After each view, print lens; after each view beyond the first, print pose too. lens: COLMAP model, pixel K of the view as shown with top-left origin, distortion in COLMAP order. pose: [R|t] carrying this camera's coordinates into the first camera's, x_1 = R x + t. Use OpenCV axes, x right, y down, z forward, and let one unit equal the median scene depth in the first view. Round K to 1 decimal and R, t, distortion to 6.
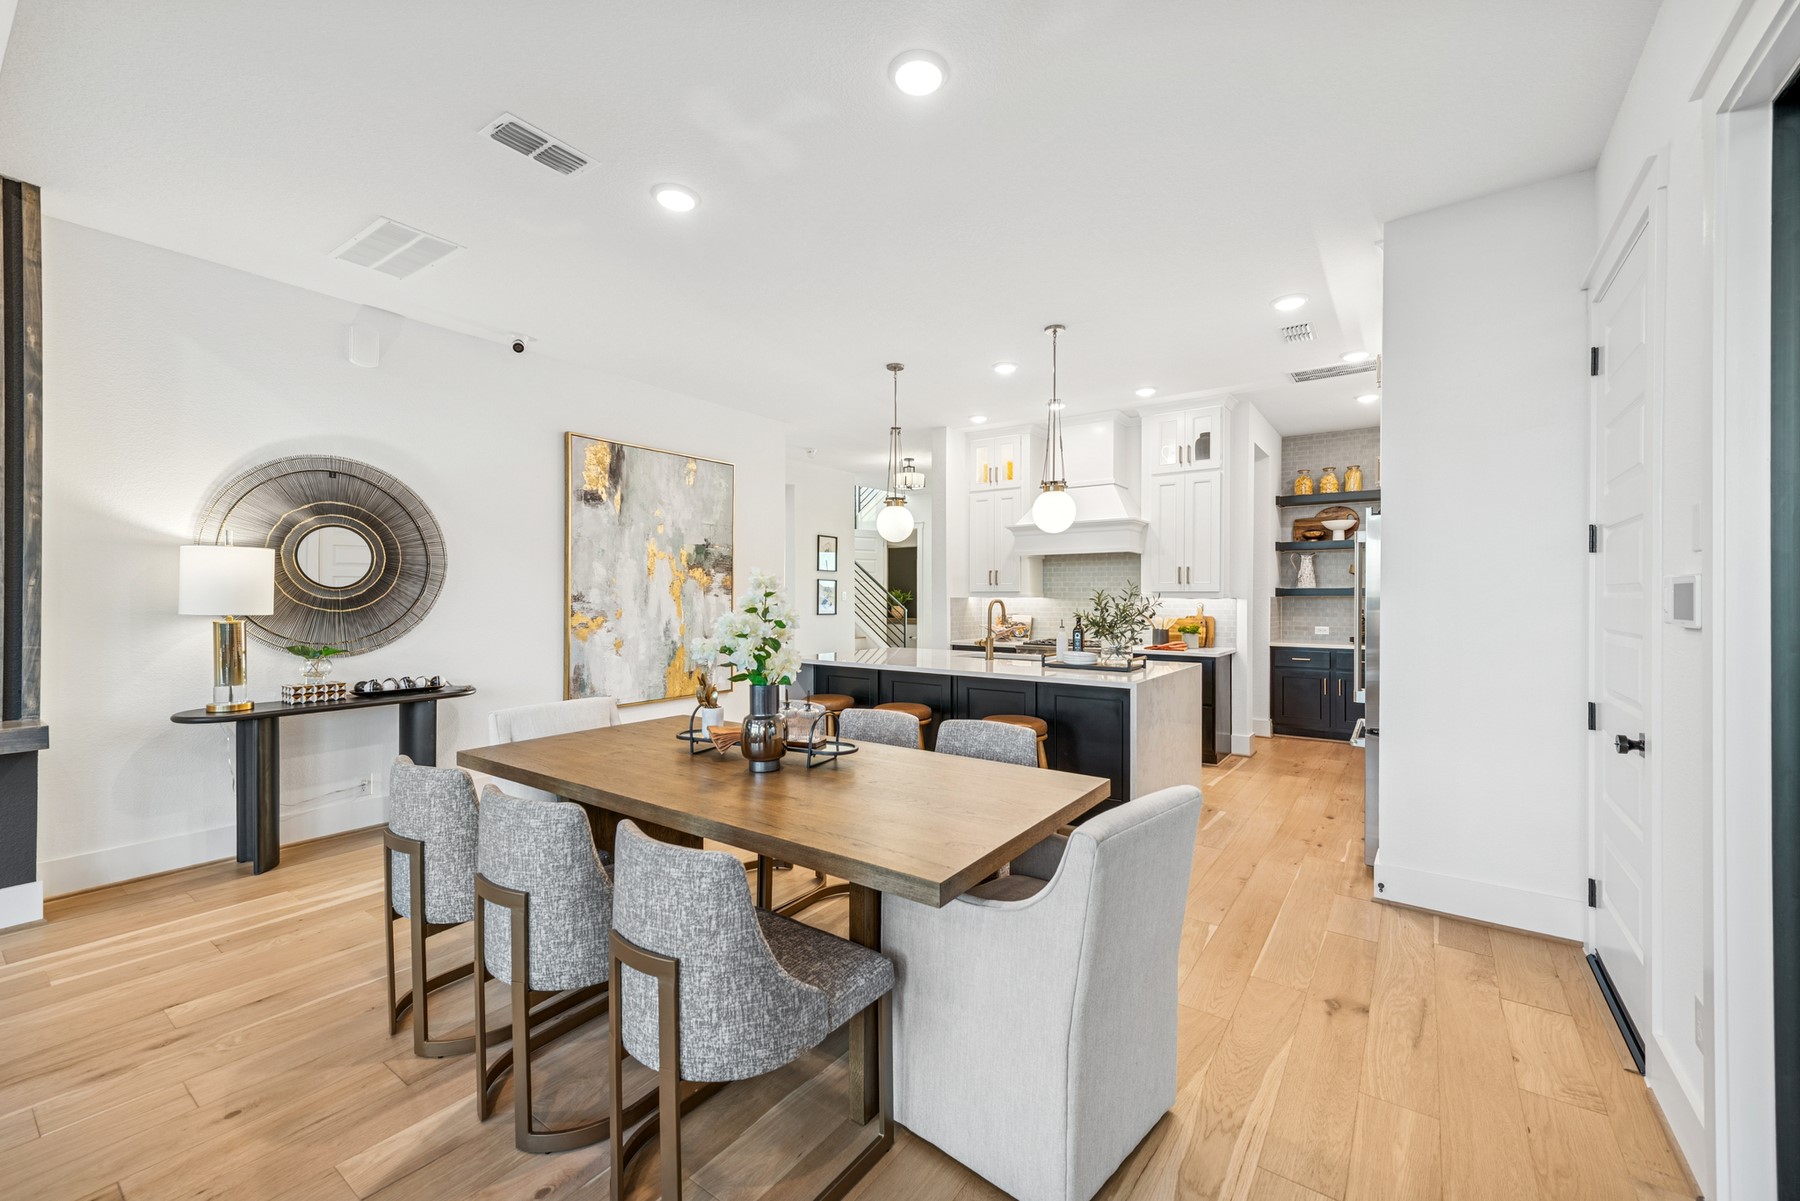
lens RADIAL K [[715.5, 0, 900.0], [0, 715.5, 600.5], [0, 0, 1]] dist [0.001177, 0.000033]
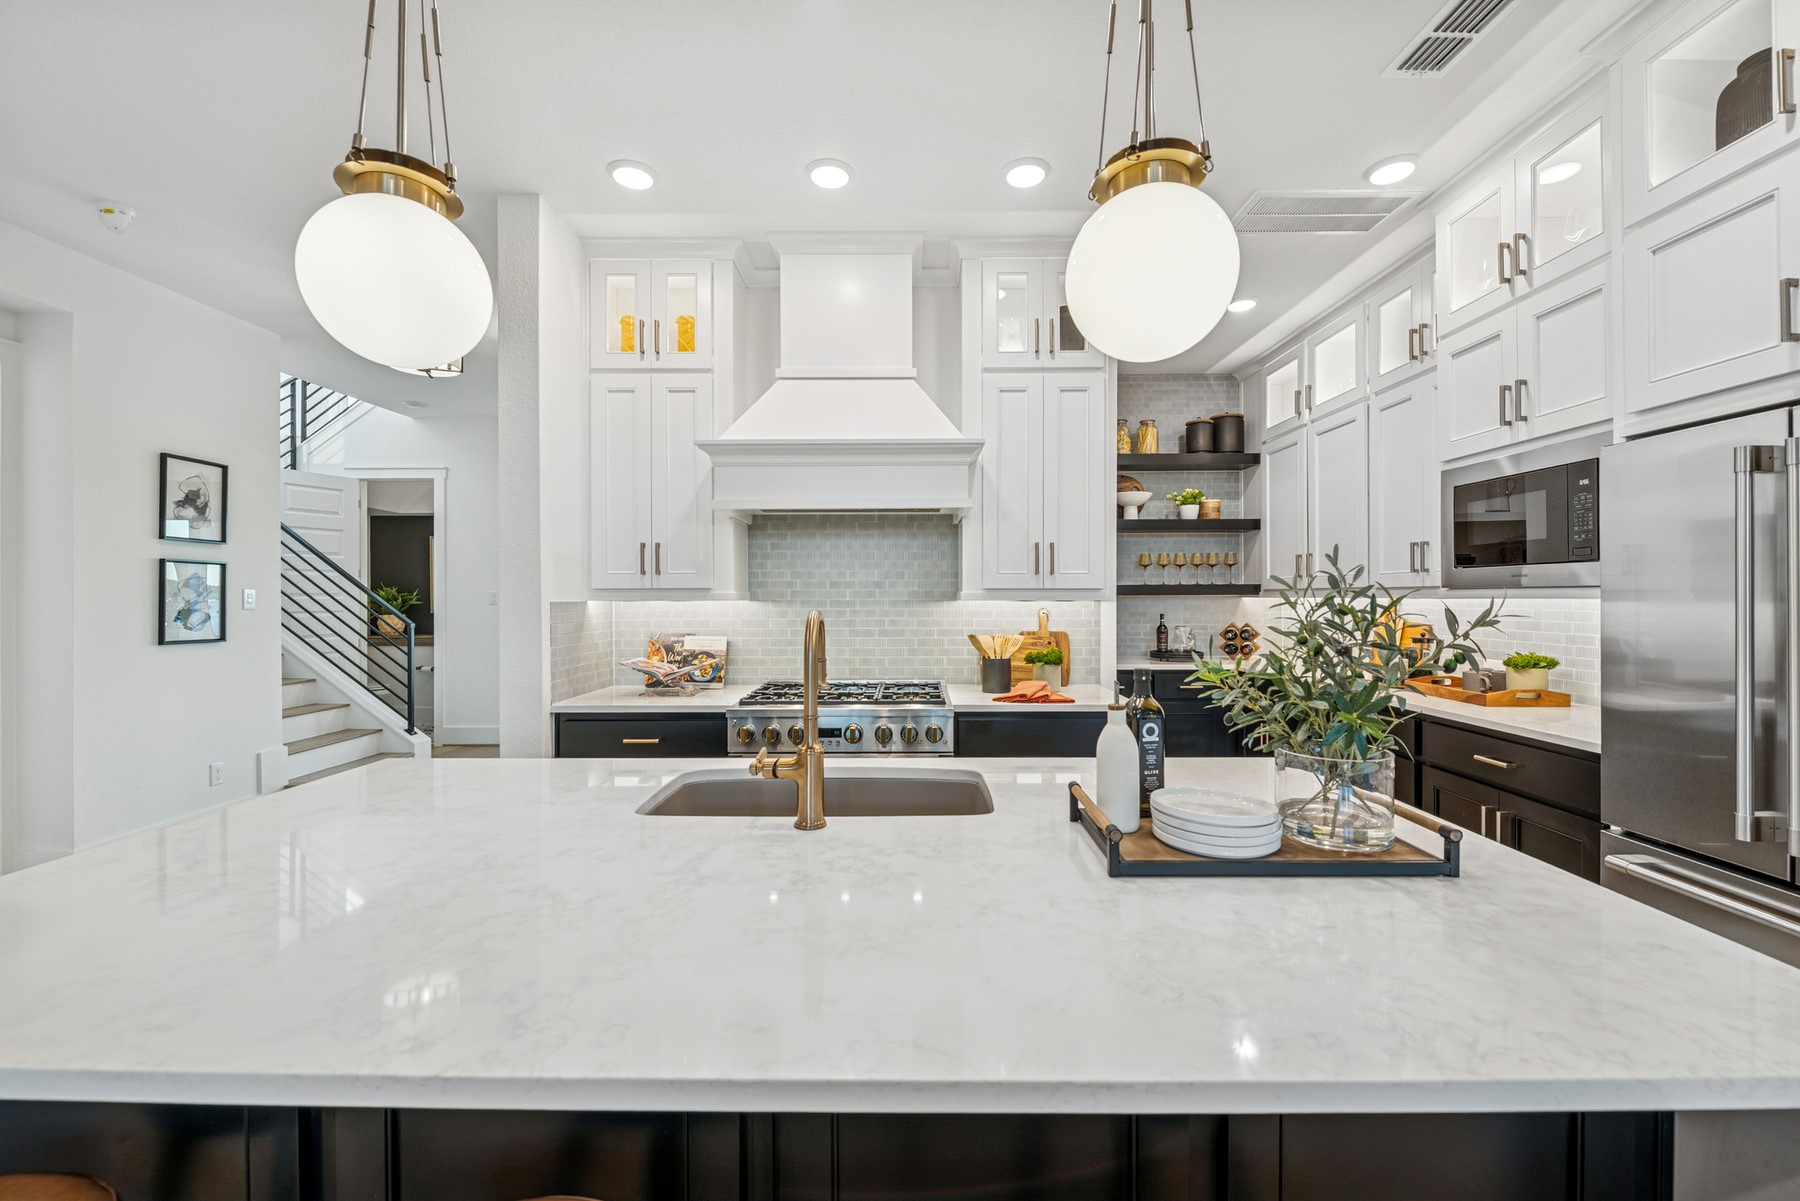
lens RADIAL K [[725.0, 0, 913.1], [0, 725.0, 595.2], [0, 0, 1]] dist [0.000639, 0.000054]
pose [[0.813104, -0.002530, 0.582113, -0.004350], [0.007343, 0.999956, -0.005910, -0.003996], [-0.582072, 0.009080, 0.813086, 0.530043]]
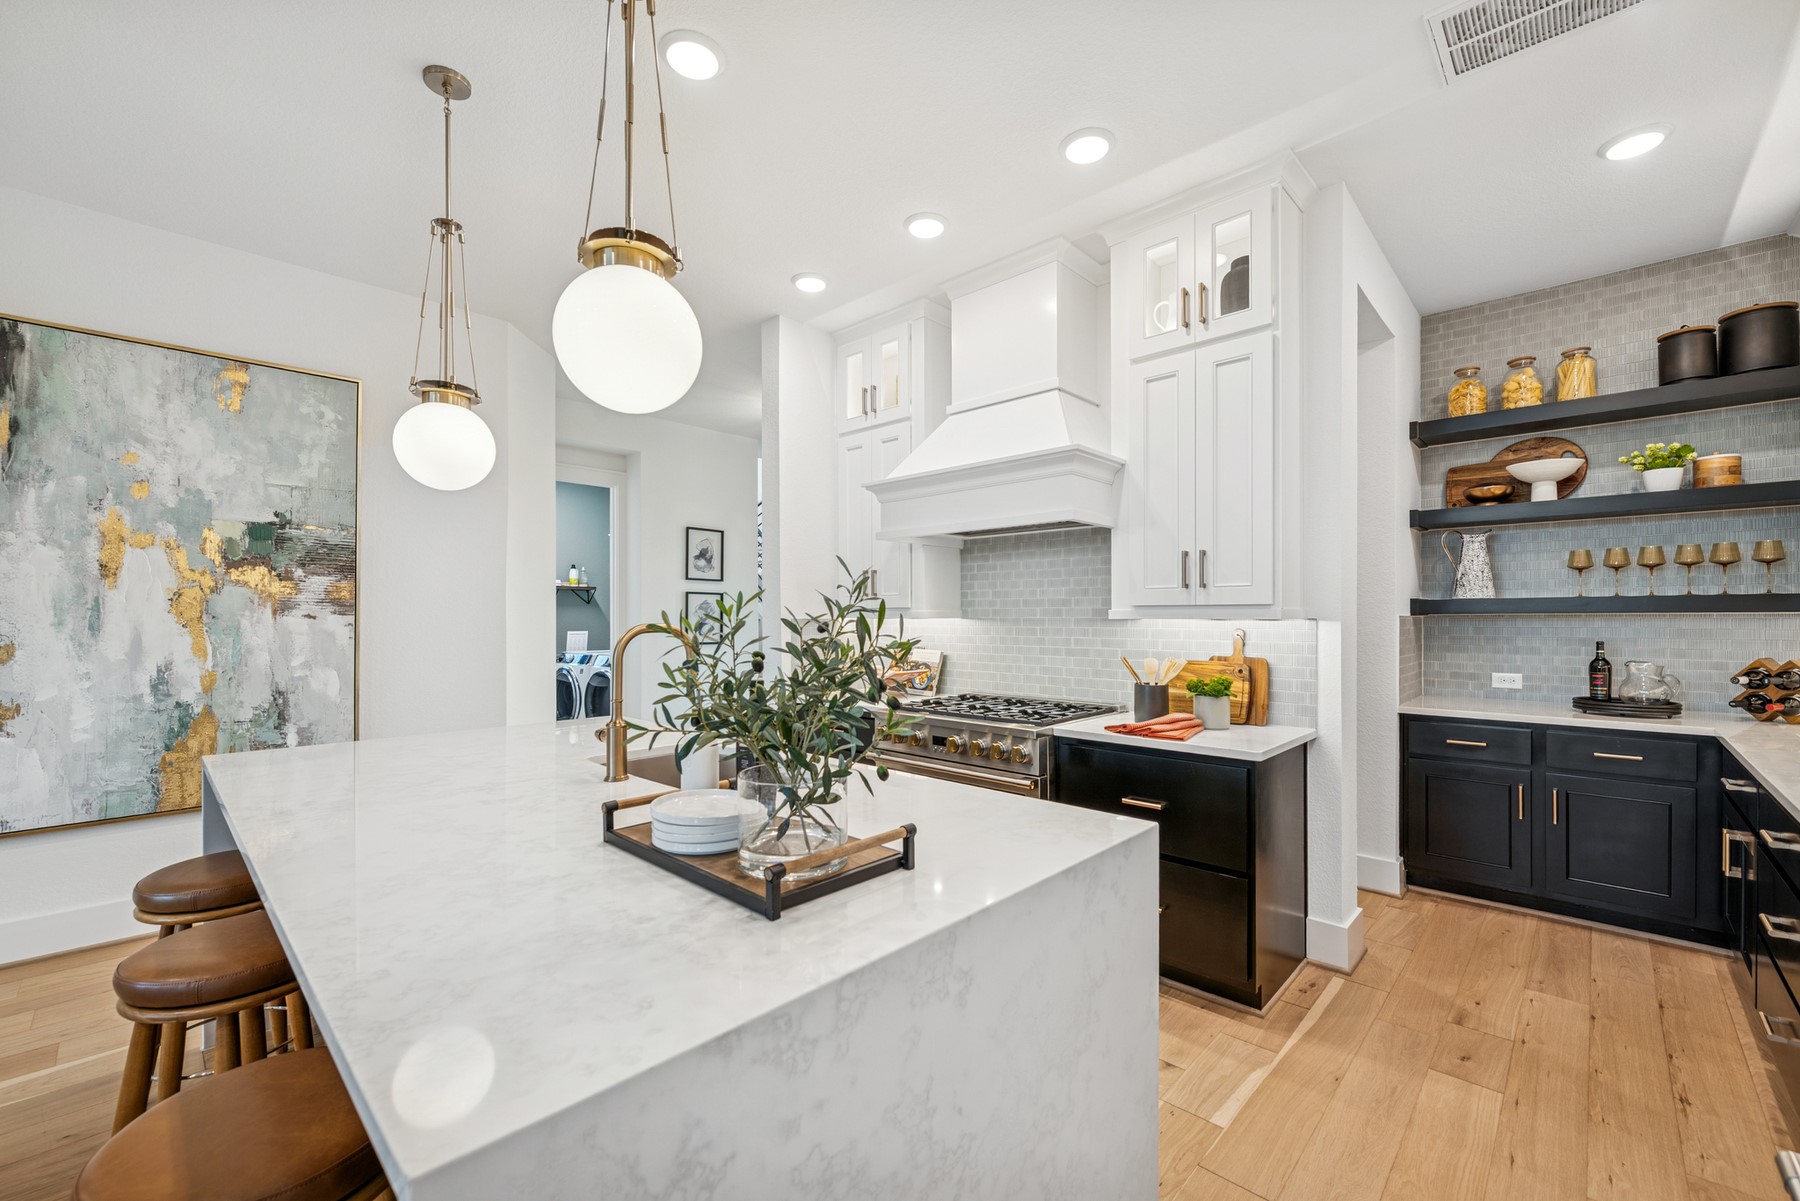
lens RADIAL K [[727.6, 0, 909.0], [0, 727.6, 617.0], [0, 0, 1]] dist [-0.007304, -0.000336]
pose [[0.992184, -0.003146, -0.124747, 0.237367], [0.002416, 0.999979, -0.006005, -0.001846], [0.124763, 0.005657, 0.992170, 0.447801]]
